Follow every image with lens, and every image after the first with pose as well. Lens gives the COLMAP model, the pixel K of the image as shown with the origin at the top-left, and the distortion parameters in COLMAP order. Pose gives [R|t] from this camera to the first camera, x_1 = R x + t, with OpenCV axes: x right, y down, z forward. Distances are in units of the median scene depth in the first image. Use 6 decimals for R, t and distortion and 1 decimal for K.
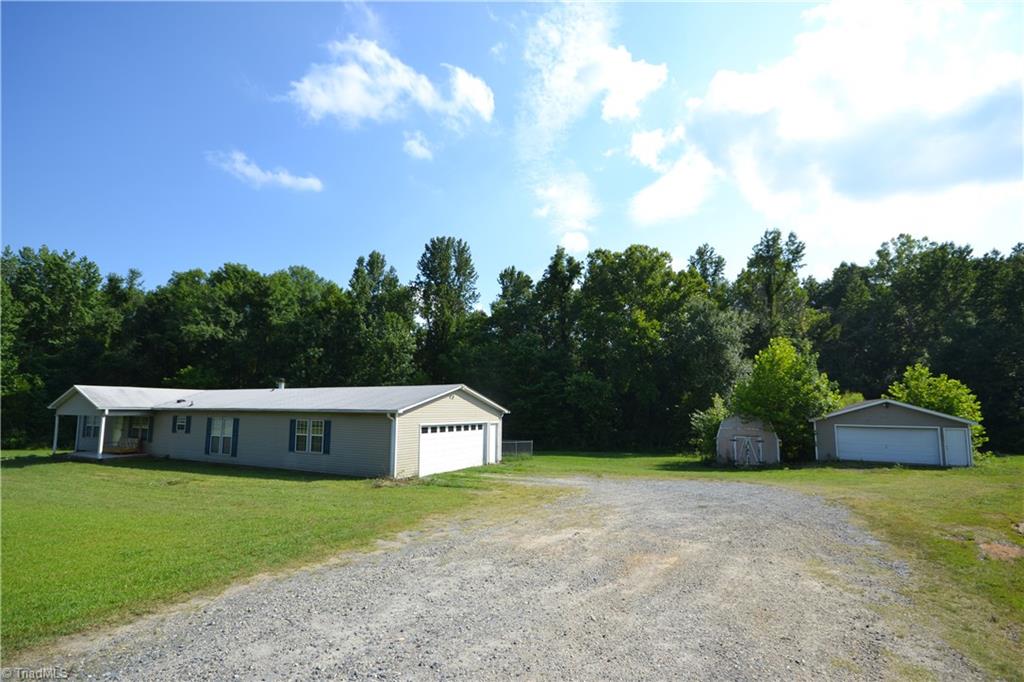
lens RADIAL K [[488.7, 0, 503.8], [0, 488.7, 350.9], [0, 0, 1]] dist [0.010147, -0.004255]
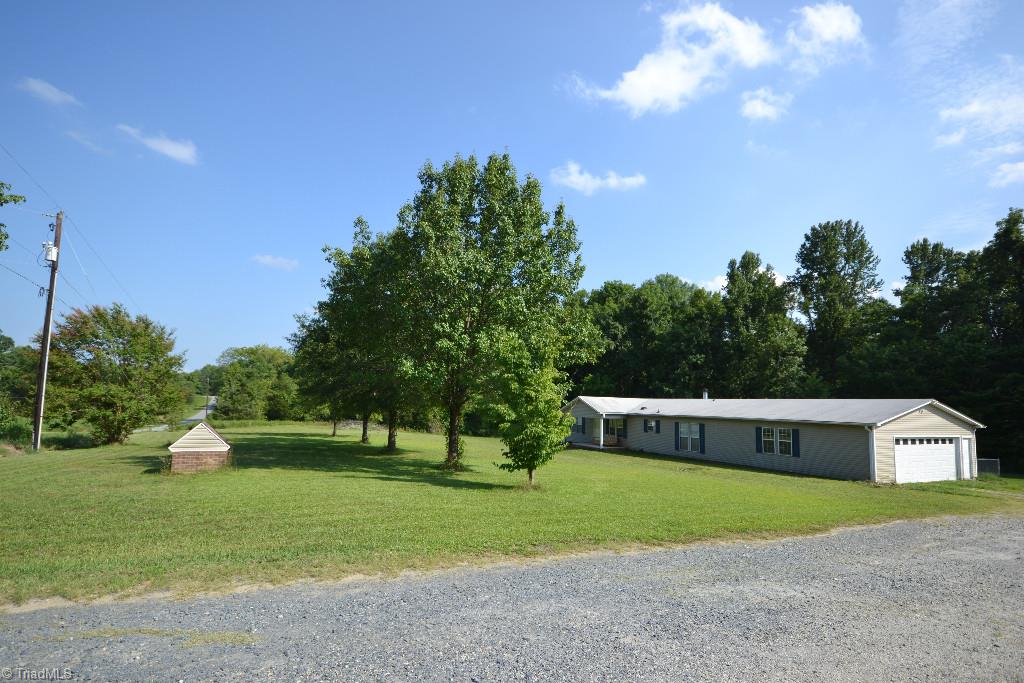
lens RADIAL K [[528.5, 0, 509.2], [0, 528.5, 351.4], [0, 0, 1]] dist [0.015776, 0.003077]
pose [[0.814649, -0.045365, -0.578177, -0.057167], [0.050664, 0.998691, -0.006974, -0.025633], [0.577736, -0.023611, 0.815882, -0.159386]]
